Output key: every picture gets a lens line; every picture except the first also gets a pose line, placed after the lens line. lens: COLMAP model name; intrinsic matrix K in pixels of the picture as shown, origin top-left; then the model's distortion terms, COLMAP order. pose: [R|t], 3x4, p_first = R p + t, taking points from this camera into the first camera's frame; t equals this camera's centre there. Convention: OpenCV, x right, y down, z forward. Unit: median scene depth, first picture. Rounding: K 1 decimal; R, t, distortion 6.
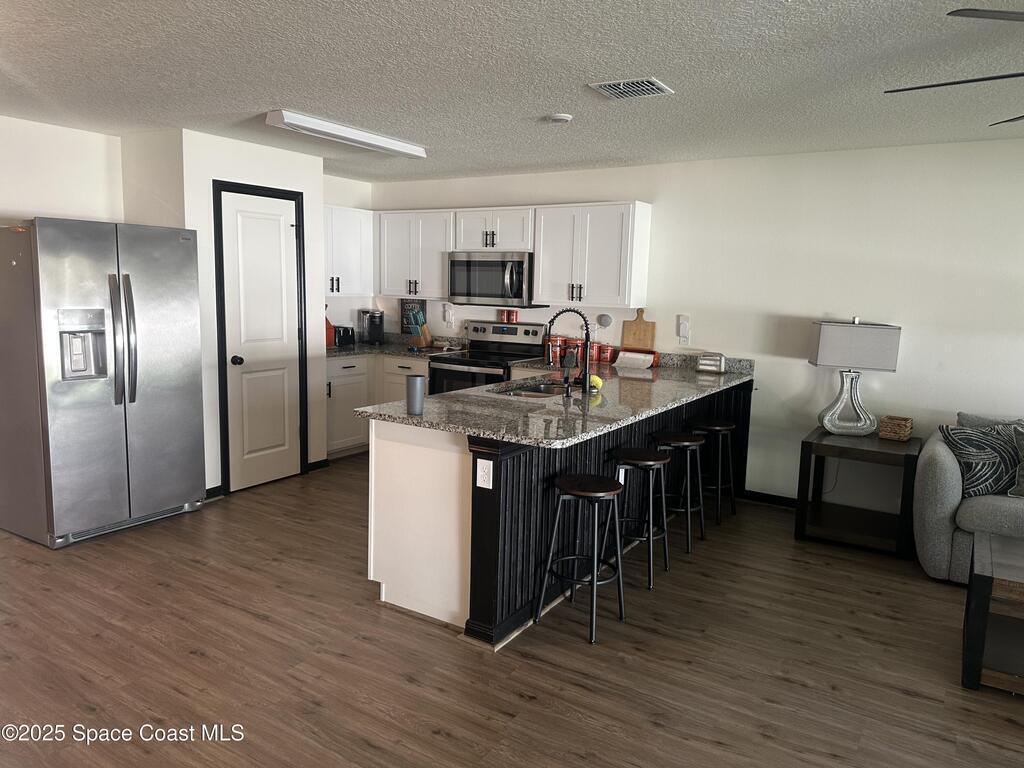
lens RADIAL K [[727.7, 0, 511.4], [0, 727.7, 389.1], [0, 0, 1]] dist [0.012317, 0.000315]
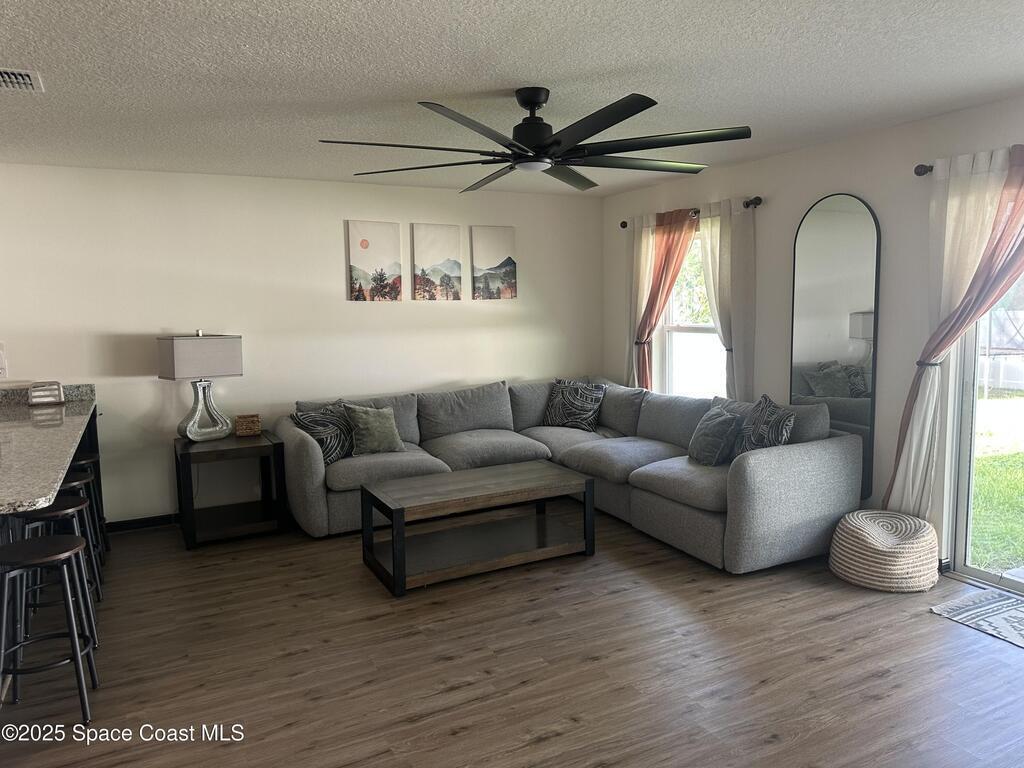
lens RADIAL K [[727.7, 0, 509.8], [0, 727.7, 379.0], [0, 0, 1]] dist [0.012317, 0.000315]
pose [[0.515202, -0.127880, 0.847475, -0.227752], [0.162051, 0.985505, 0.050193, -0.008335], [-0.841609, 0.111475, 0.528457, 0.064405]]
